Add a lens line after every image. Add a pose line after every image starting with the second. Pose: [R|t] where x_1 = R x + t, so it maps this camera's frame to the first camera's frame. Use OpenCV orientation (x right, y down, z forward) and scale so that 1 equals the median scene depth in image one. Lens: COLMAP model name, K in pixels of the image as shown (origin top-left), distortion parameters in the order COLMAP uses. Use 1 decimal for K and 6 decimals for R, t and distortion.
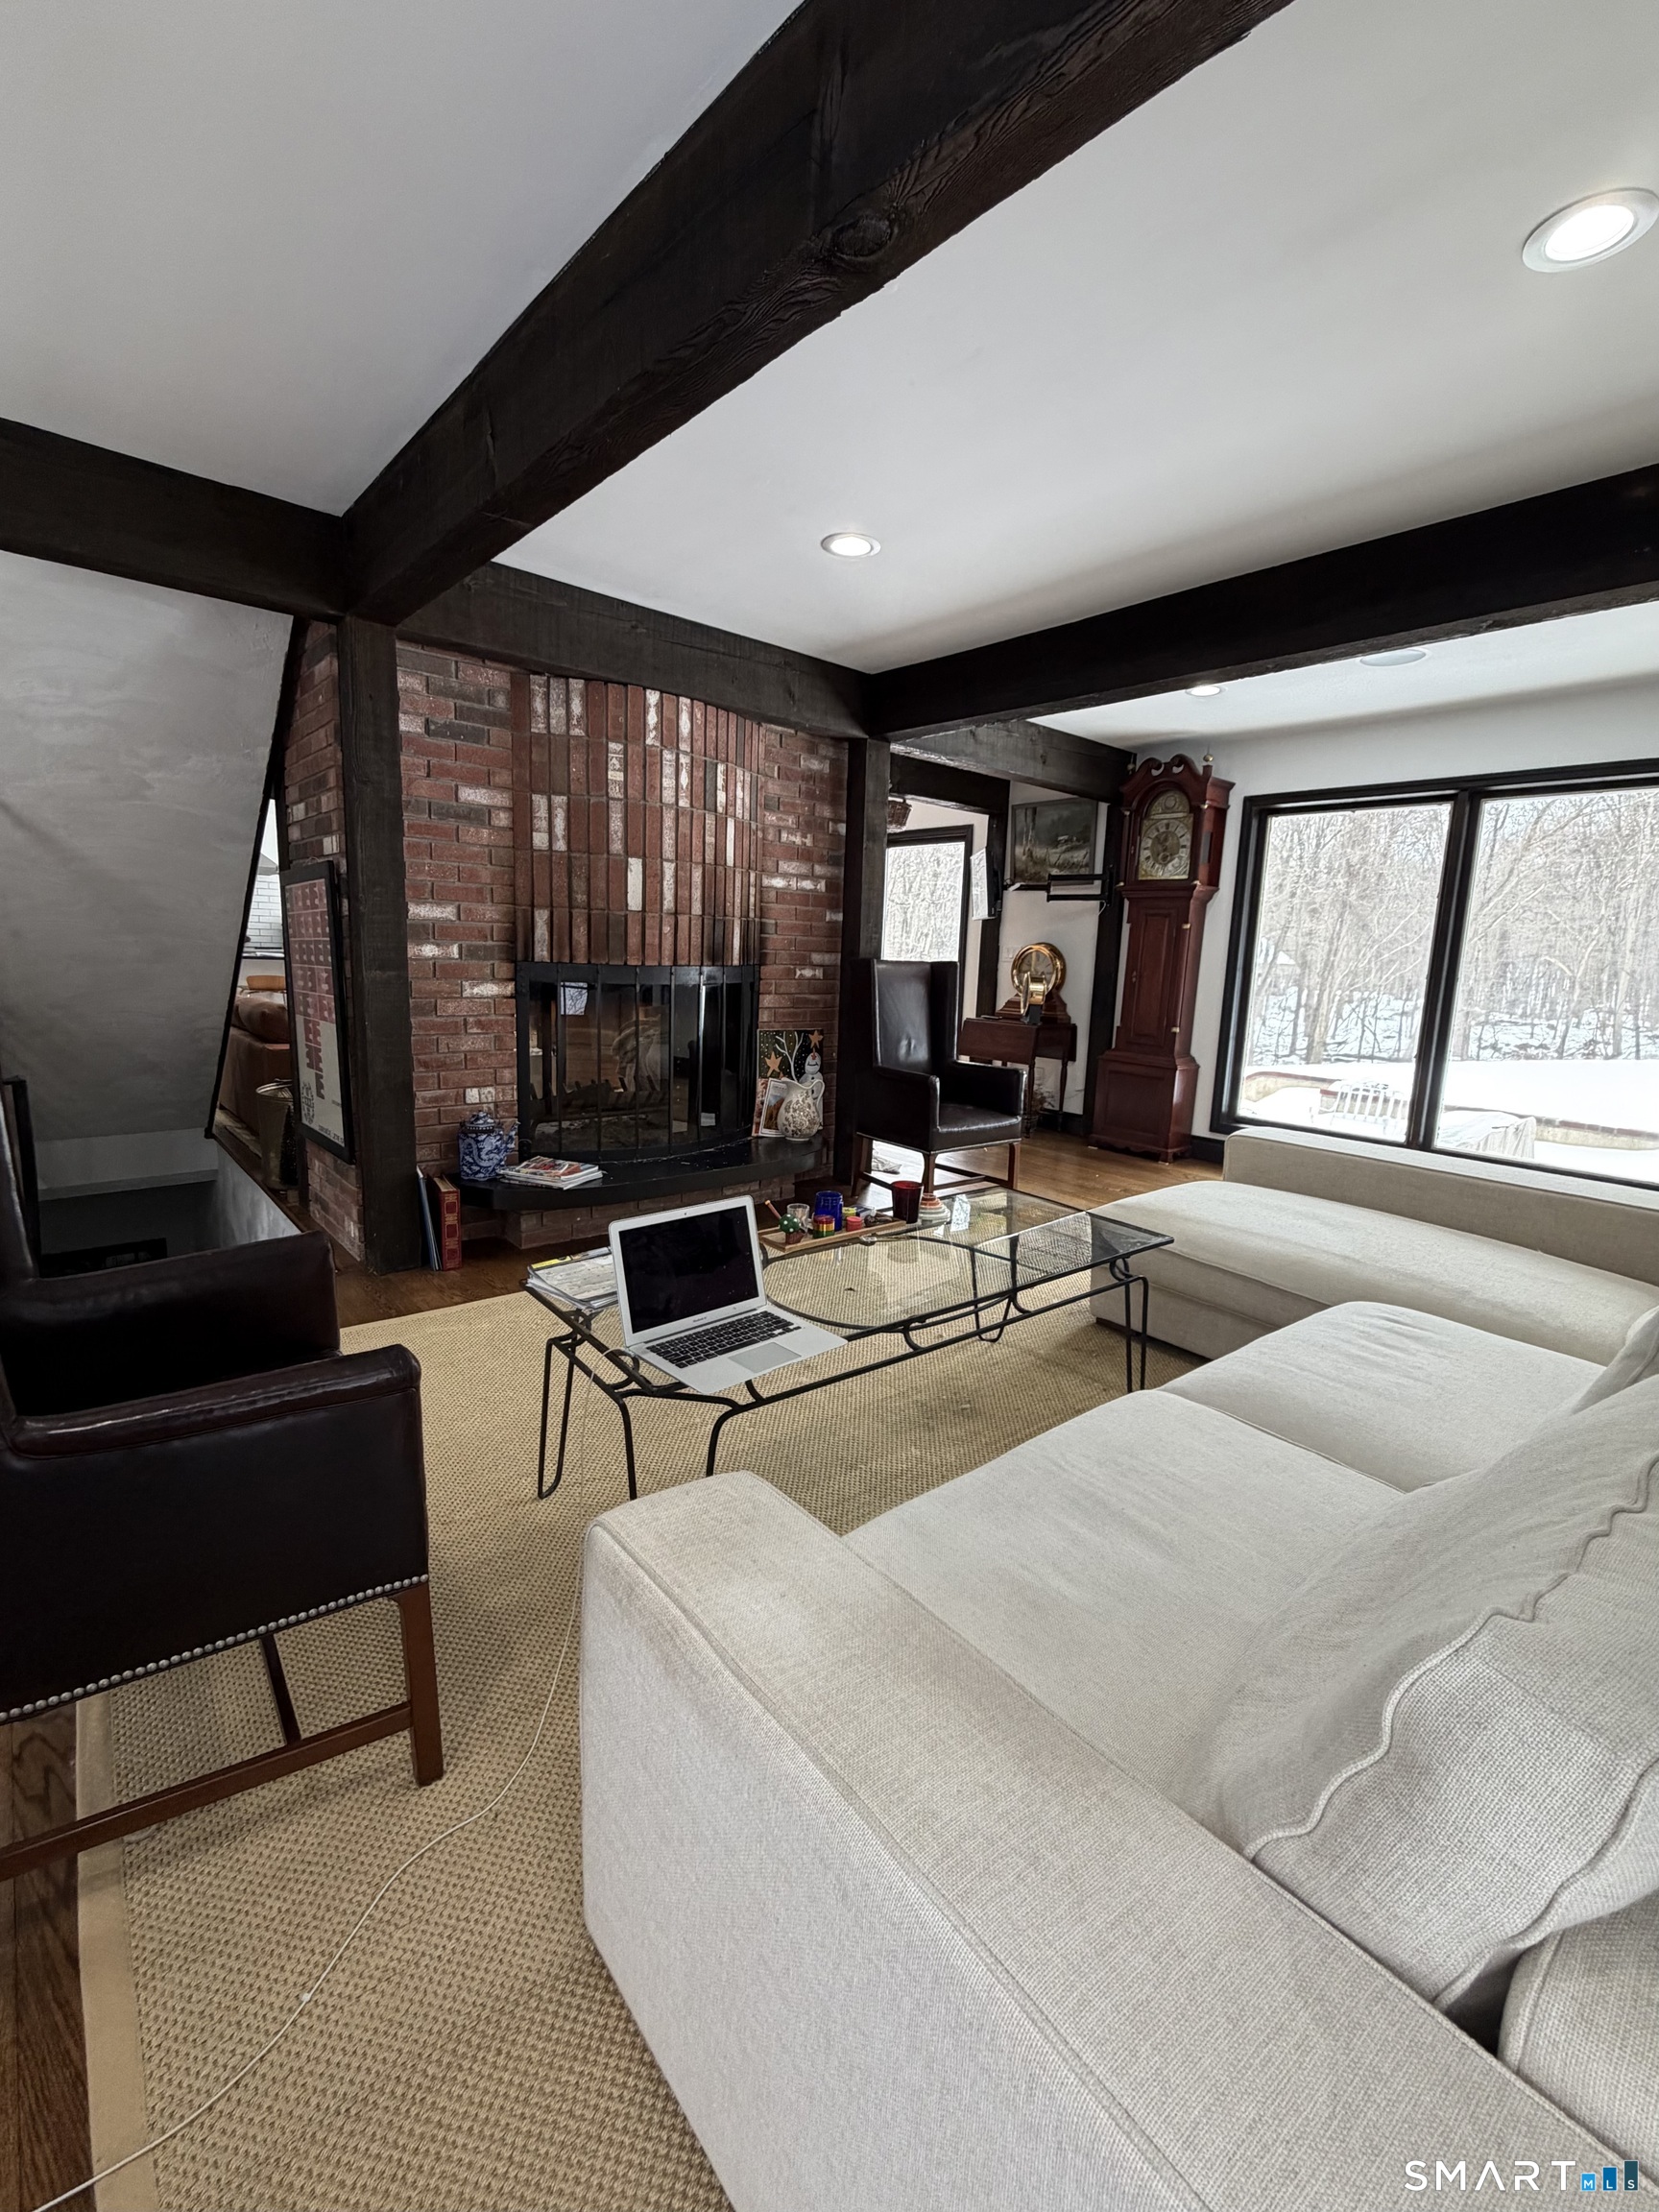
lens RADIAL K [[954.8, 0, 829.5], [0, 954.8, 1106.0], [0, 0, 1]] dist [-0.000347, -0.000121]
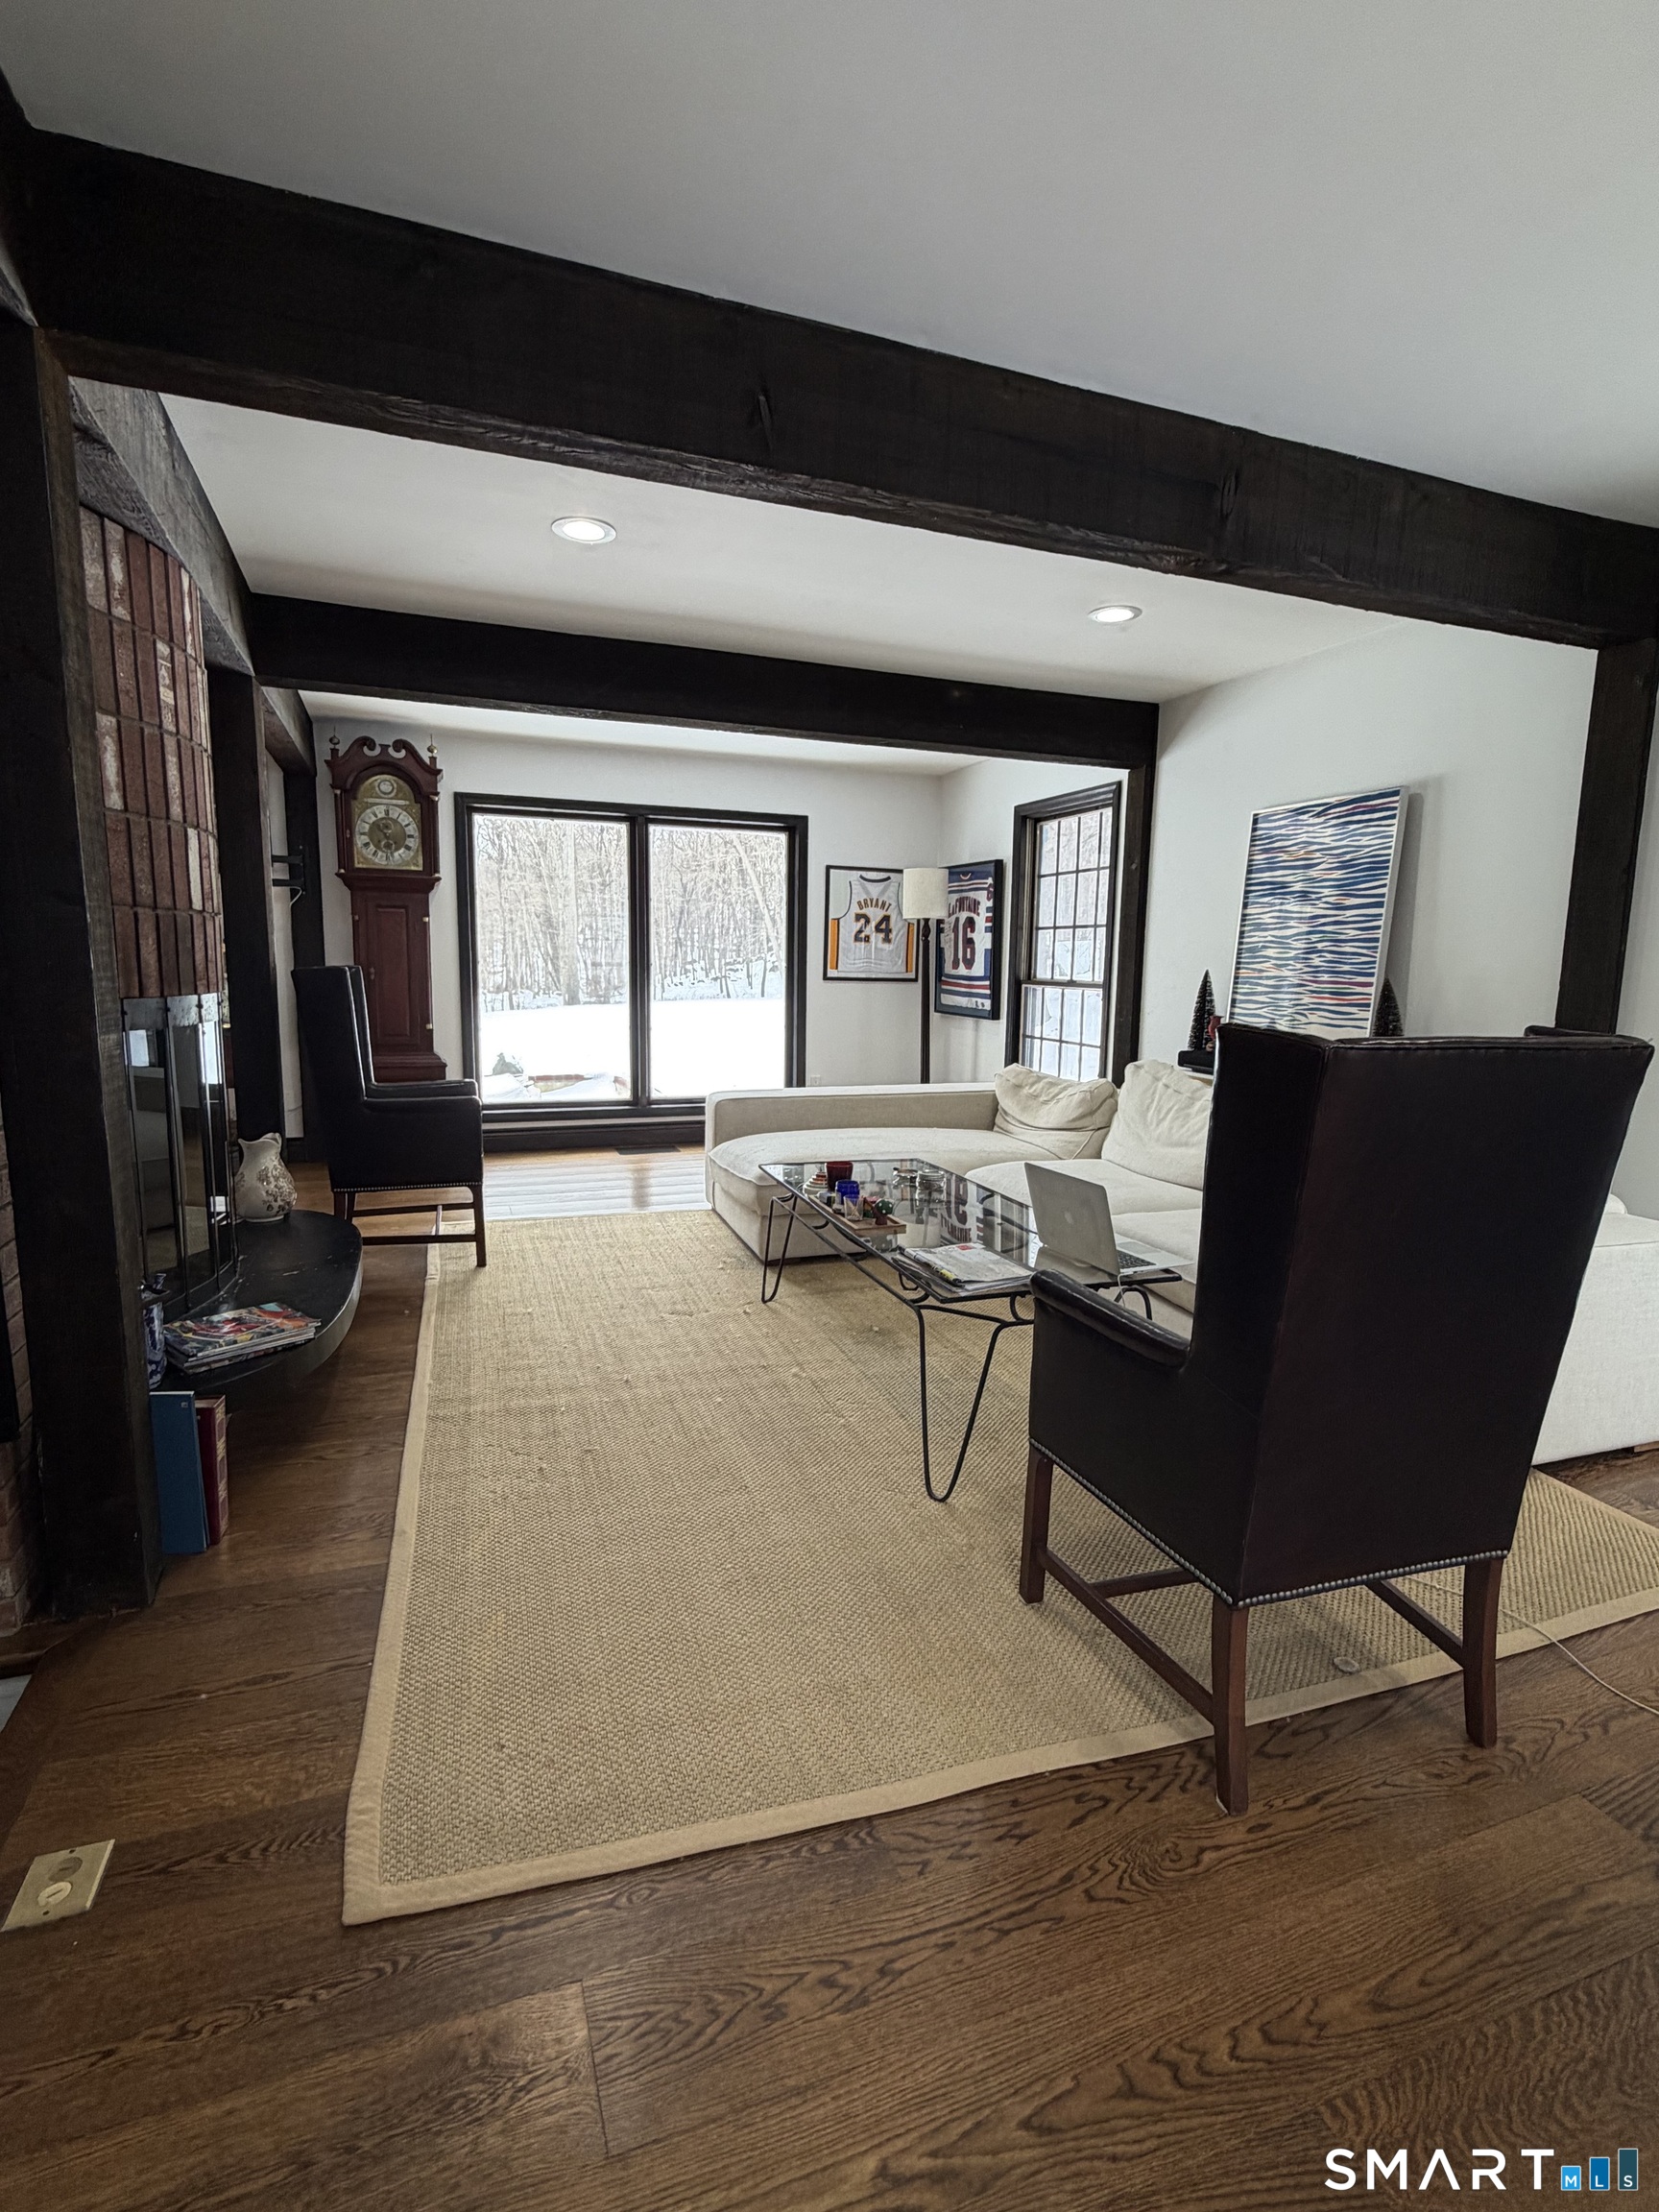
lens RADIAL K [[1066.8, 0, 829.5], [0, 1066.8, 1106.0], [0, 0, 1]] dist [0.019469, 0.000030]
pose [[0.336429, -0.162742, 0.927540, -0.622249], [0.152089, 0.981414, 0.117031, -0.078771], [-0.929346, 0.101696, 0.354928, 0.298043]]
